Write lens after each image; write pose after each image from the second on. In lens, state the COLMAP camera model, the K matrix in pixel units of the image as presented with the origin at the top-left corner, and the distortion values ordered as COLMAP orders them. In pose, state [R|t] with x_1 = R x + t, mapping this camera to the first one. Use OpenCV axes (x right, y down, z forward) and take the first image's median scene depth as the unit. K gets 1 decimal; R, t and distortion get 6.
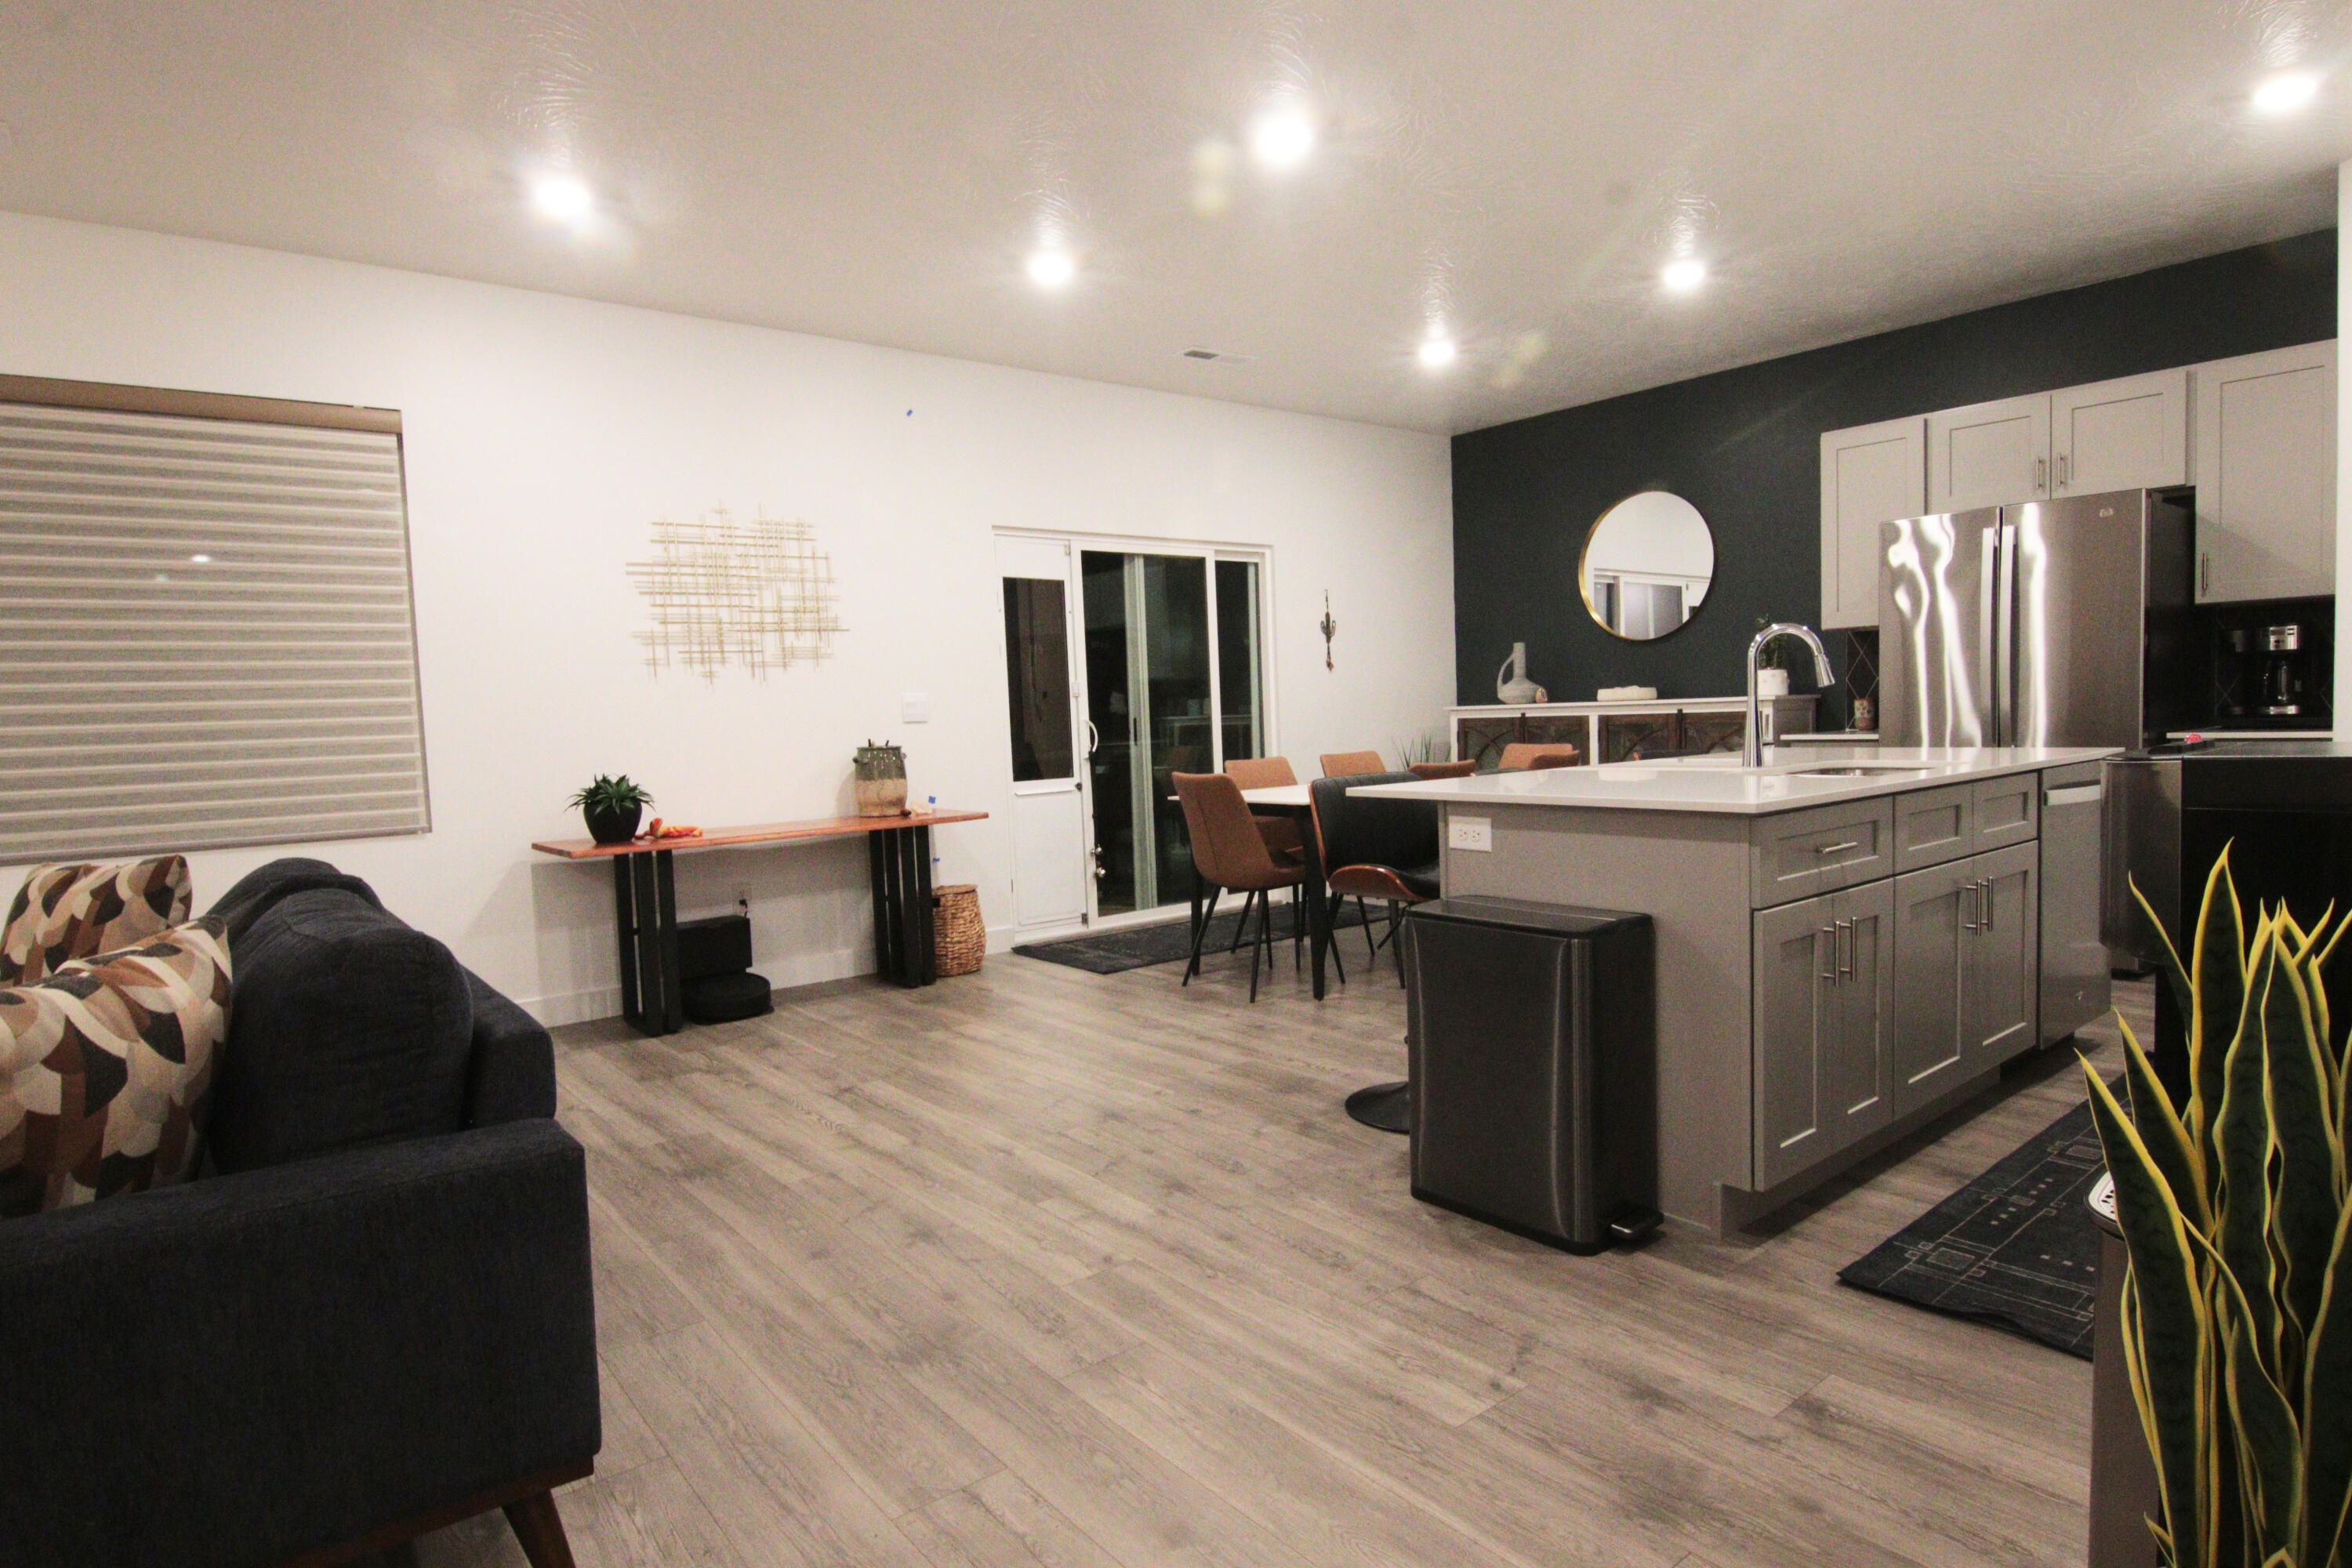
lens RADIAL K [[1273.3, 0, 1167.8], [0, 1273.3, 792.2], [0, 0, 1]] dist [0.001115, -0.016527]
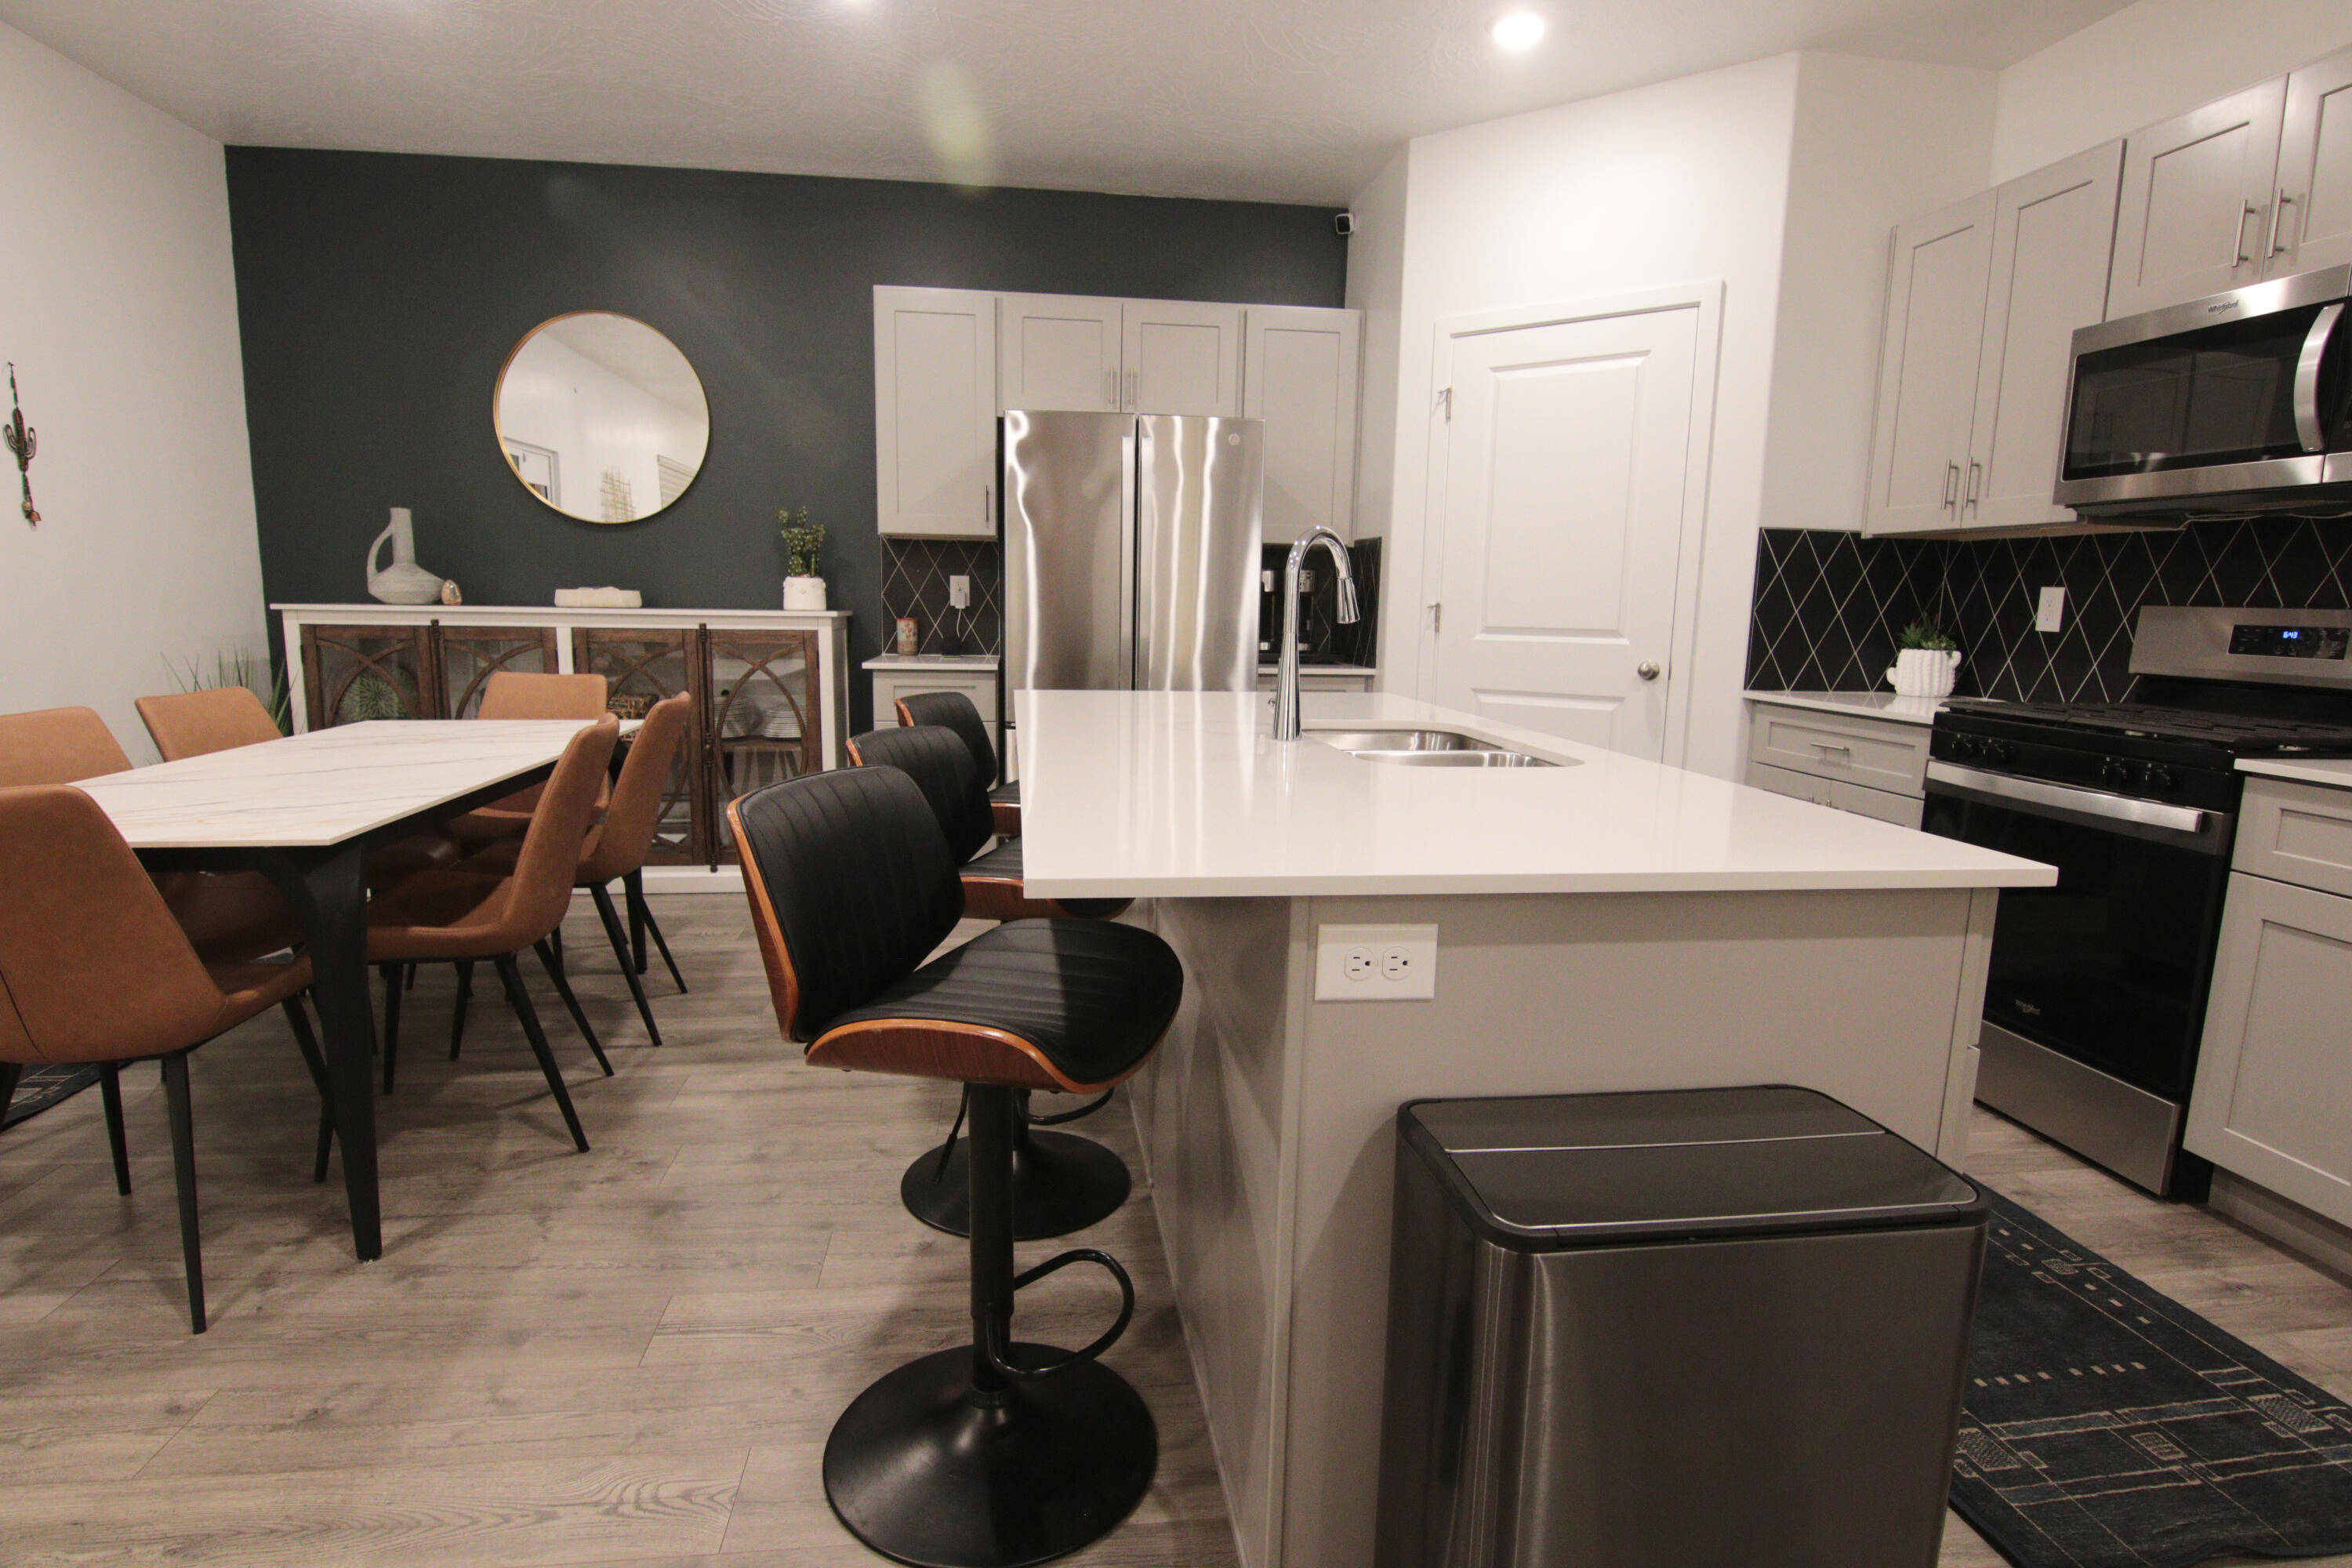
lens RADIAL K [[1201.1, 0, 1166.0], [0, 1201.1, 794.0], [0, 0, 1]] dist [-0.000907, -0.012619]
pose [[0.514878, -0.092130, 0.852299, -0.084218], [0.016970, 0.995109, 0.097316, -0.039538], [-0.857096, -0.035642, 0.513923, 0.533553]]
